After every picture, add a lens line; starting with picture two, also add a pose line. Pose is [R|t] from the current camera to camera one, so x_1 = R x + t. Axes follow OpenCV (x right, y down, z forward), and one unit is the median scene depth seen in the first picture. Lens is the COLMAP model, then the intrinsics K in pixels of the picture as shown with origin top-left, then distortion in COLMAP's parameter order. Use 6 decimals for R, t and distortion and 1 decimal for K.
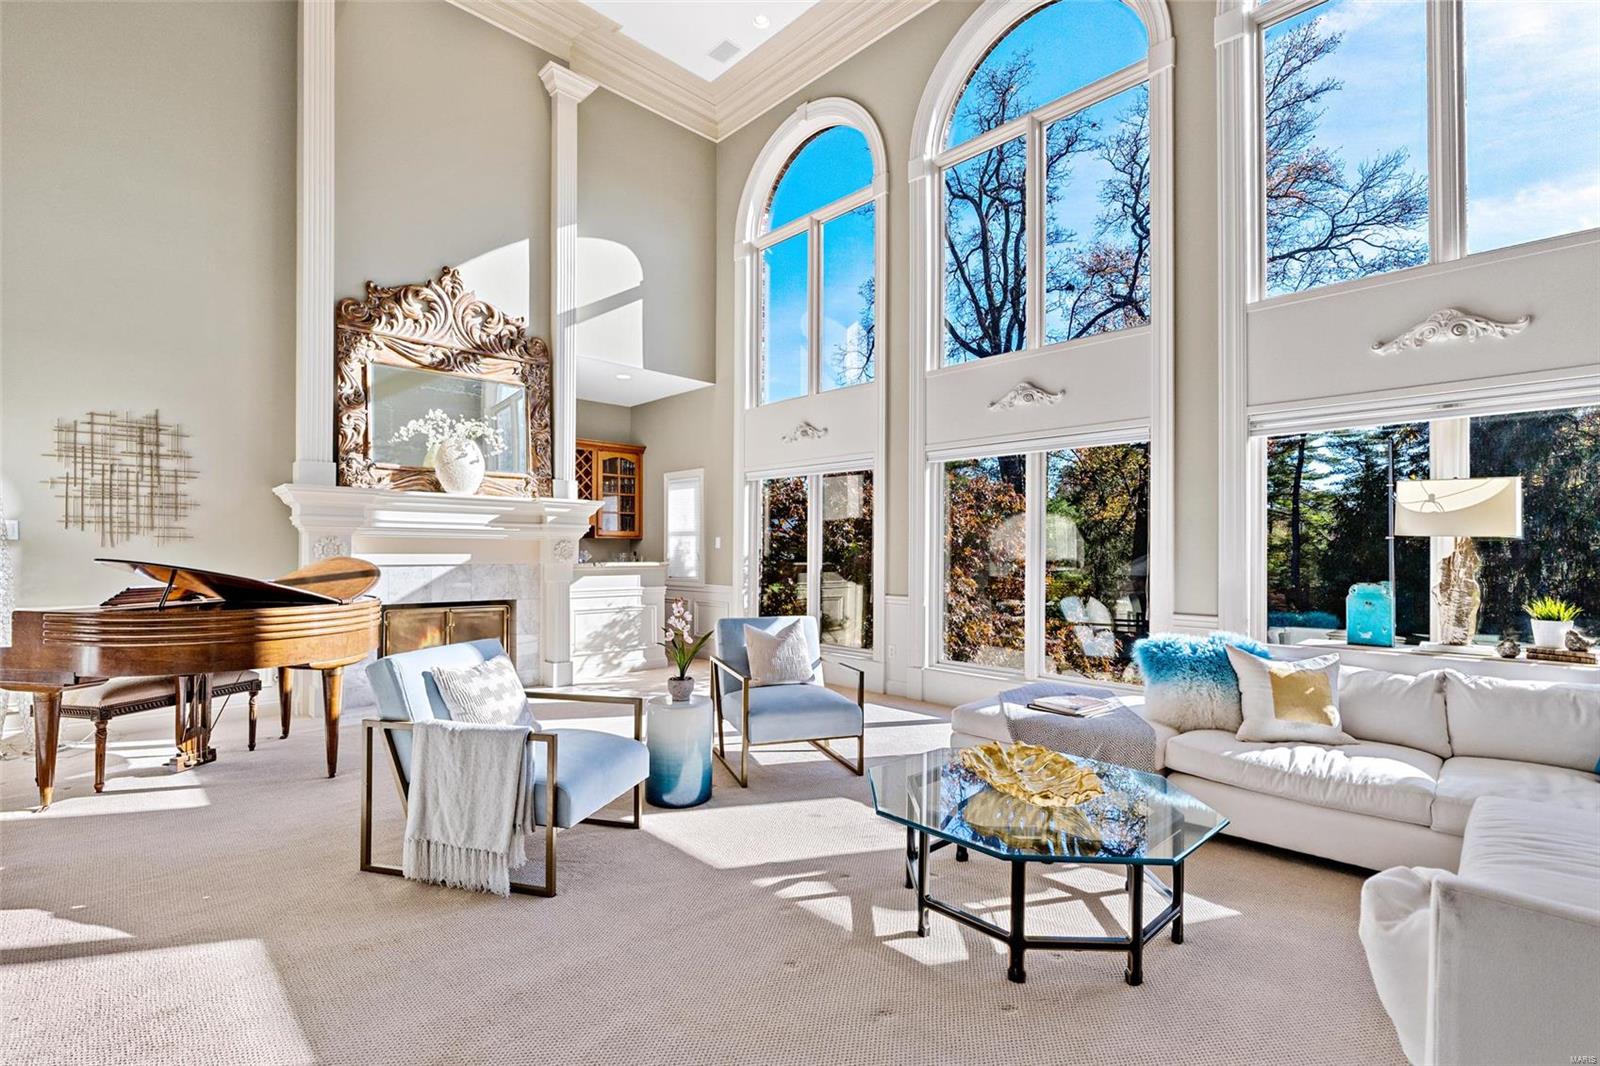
lens RADIAL K [[713.0, 0, 796.6], [0, 713.0, 542.6], [0, 0, 1]] dist [-0.006808, 0.000048]
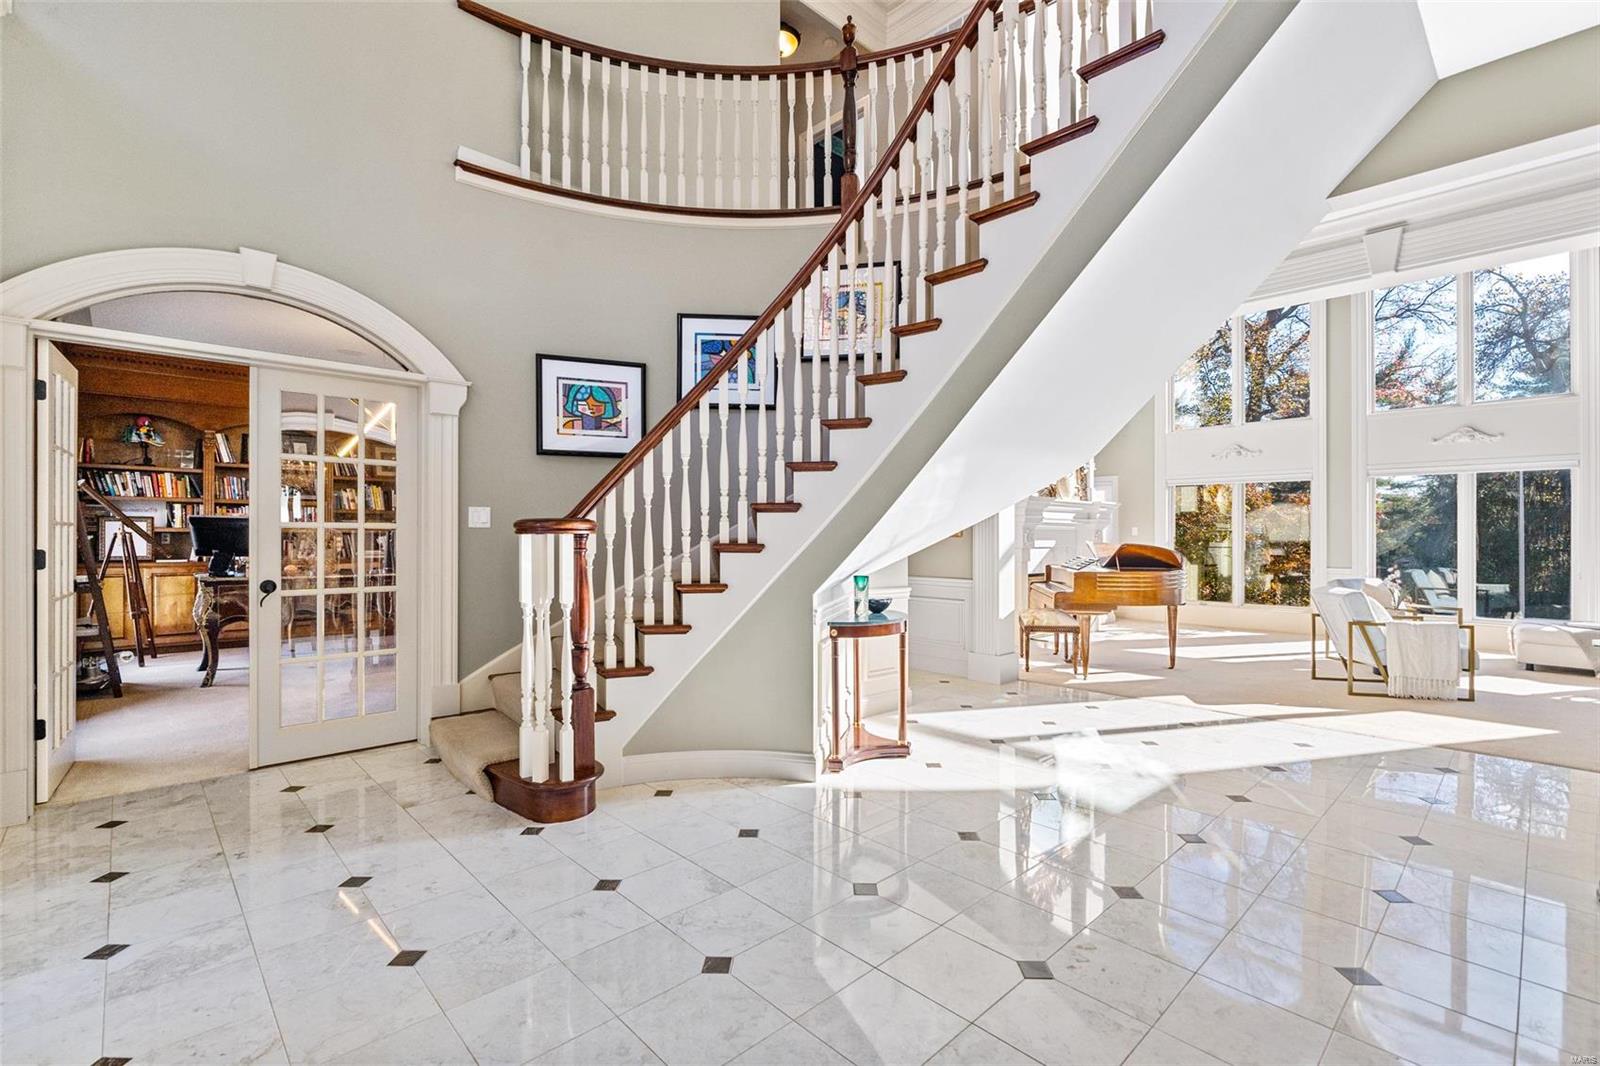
lens RADIAL K [[713.0, 0, 798.7], [0, 713.0, 531.8], [0, 0, 1]] dist [-0.006808, 0.000048]
pose [[0.999826, -0.002733, -0.018464, -1.019897], [0.002834, 0.999981, 0.005461, -0.011222], [0.018449, -0.005512, 0.999815, -0.515718]]
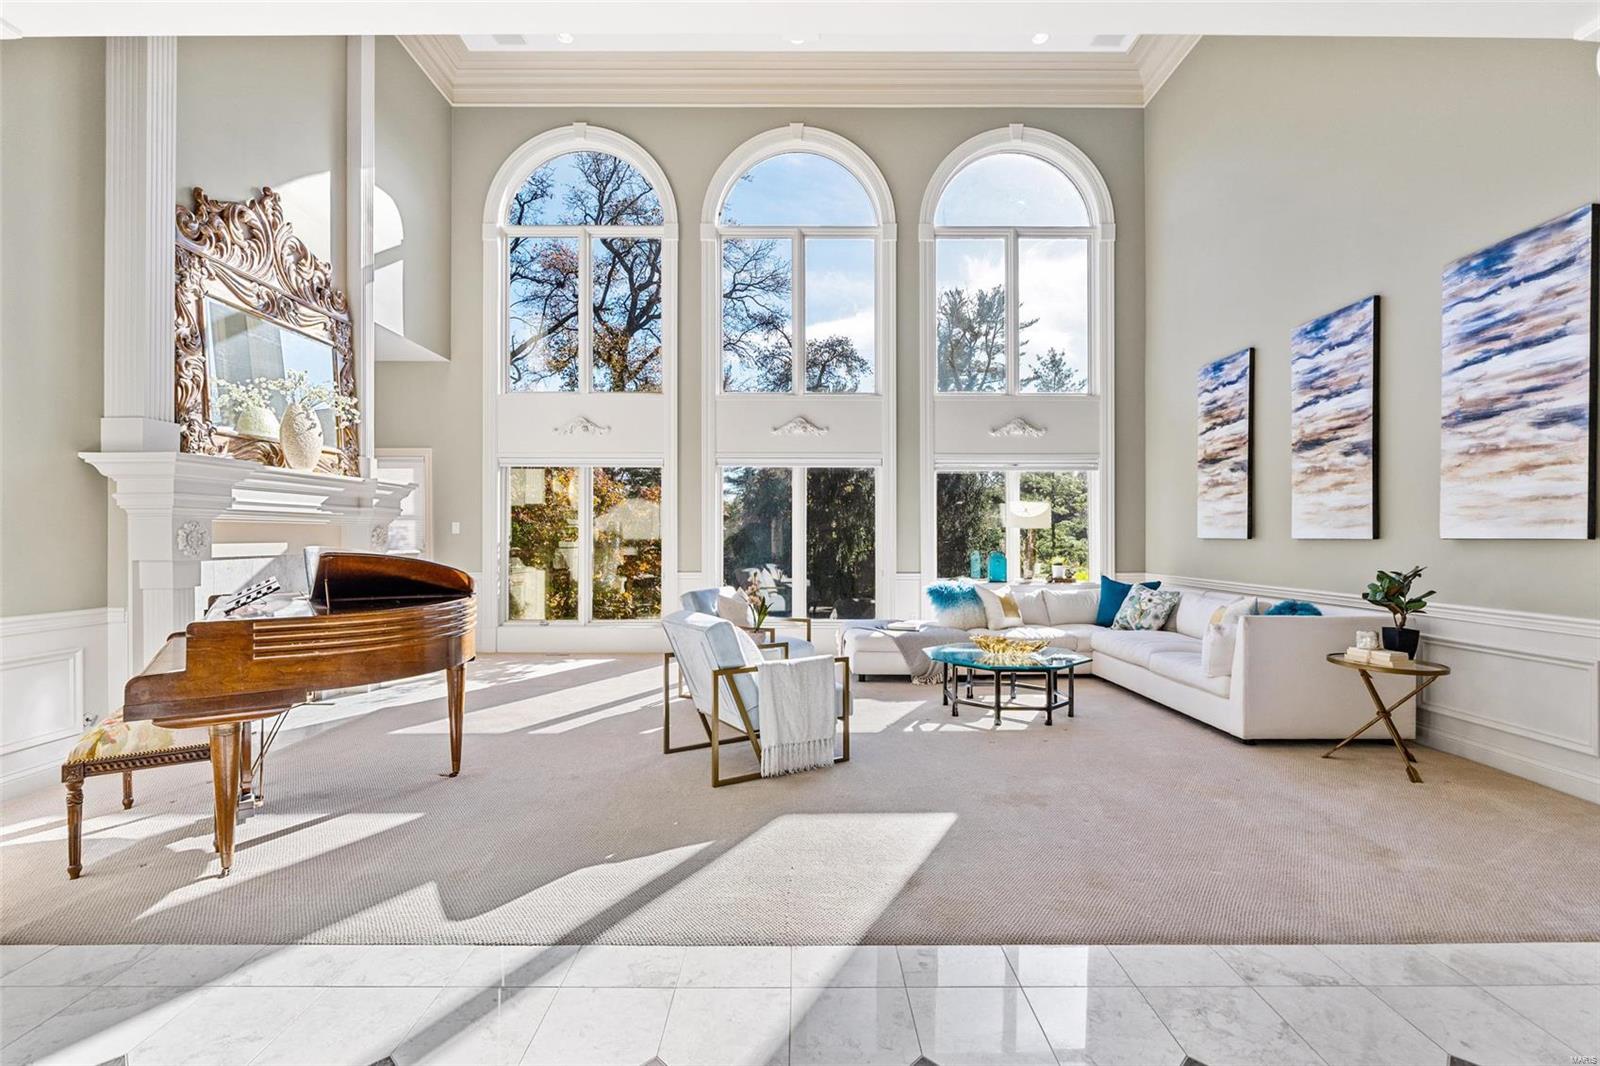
lens RADIAL K [[713.0, 0, 802.5], [0, 713.0, 536.8], [0, 0, 1]] dist [-0.006808, 0.000048]
pose [[0.694754, -0.007388, 0.719210, -0.668023], [-0.005129, 0.999871, 0.015226, -0.006739], [-0.719229, -0.014267, 0.694626, -0.002647]]
